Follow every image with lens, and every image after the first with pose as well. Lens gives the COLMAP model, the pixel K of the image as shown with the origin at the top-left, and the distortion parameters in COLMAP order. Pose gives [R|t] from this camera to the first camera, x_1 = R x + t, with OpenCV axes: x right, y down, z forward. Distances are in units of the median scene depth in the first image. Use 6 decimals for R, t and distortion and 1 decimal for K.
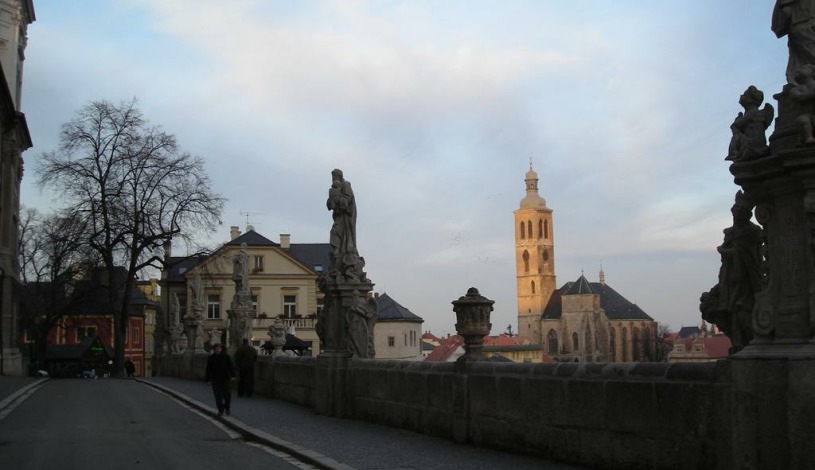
lens RADIAL K [[943.8, 0, 407.5], [0, 943.8, 235.0], [0, 0, 1]] dist [-0.205811, 0.011655]
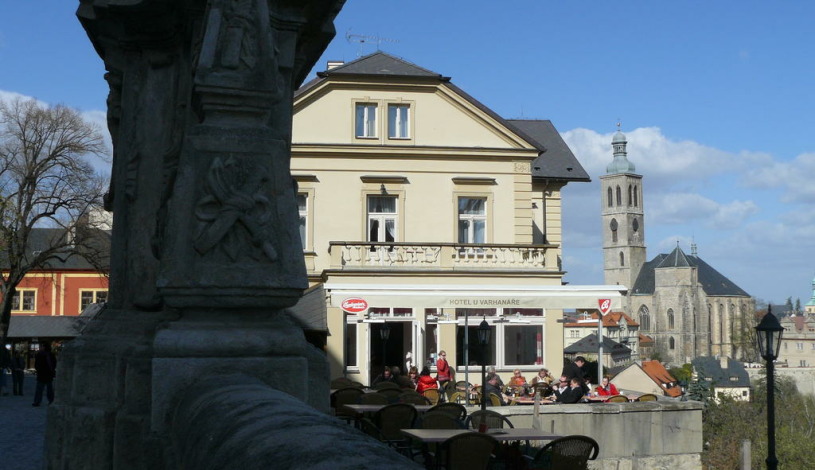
lens RADIAL K [[879.8, 0, 392.7], [0, 879.8, 251.1], [0, 0, 1]] dist [-0.180419, 0.154395]
pose [[0.997624, 0.007566, -0.068477, -0.031270], [-0.005011, 0.999288, 0.037395, 0.017348], [0.068711, -0.036963, 0.996952, 0.141039]]
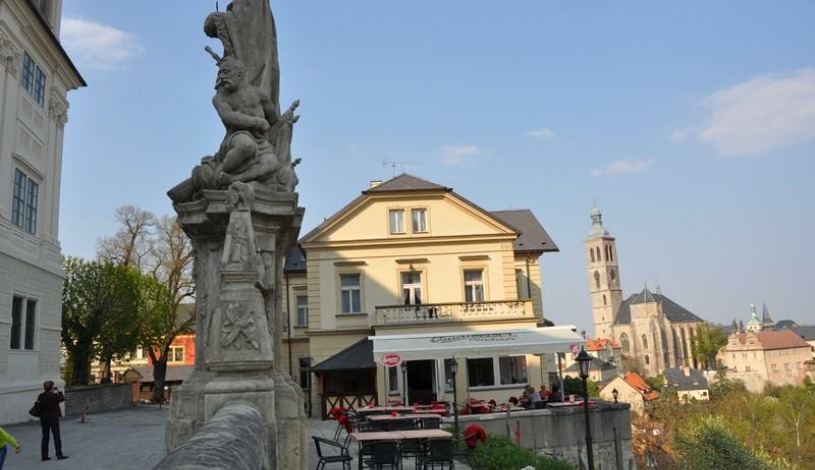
lens RADIAL K [[633.3, 0, 388.0], [0, 633.3, 238.2], [0, 0, 1]] dist [-0.157036, 0.098351]
pose [[0.987608, -0.065394, -0.142664, -0.028101], [0.055711, 0.995930, -0.070846, 0.016503], [0.146717, 0.062021, 0.987232, 0.136701]]
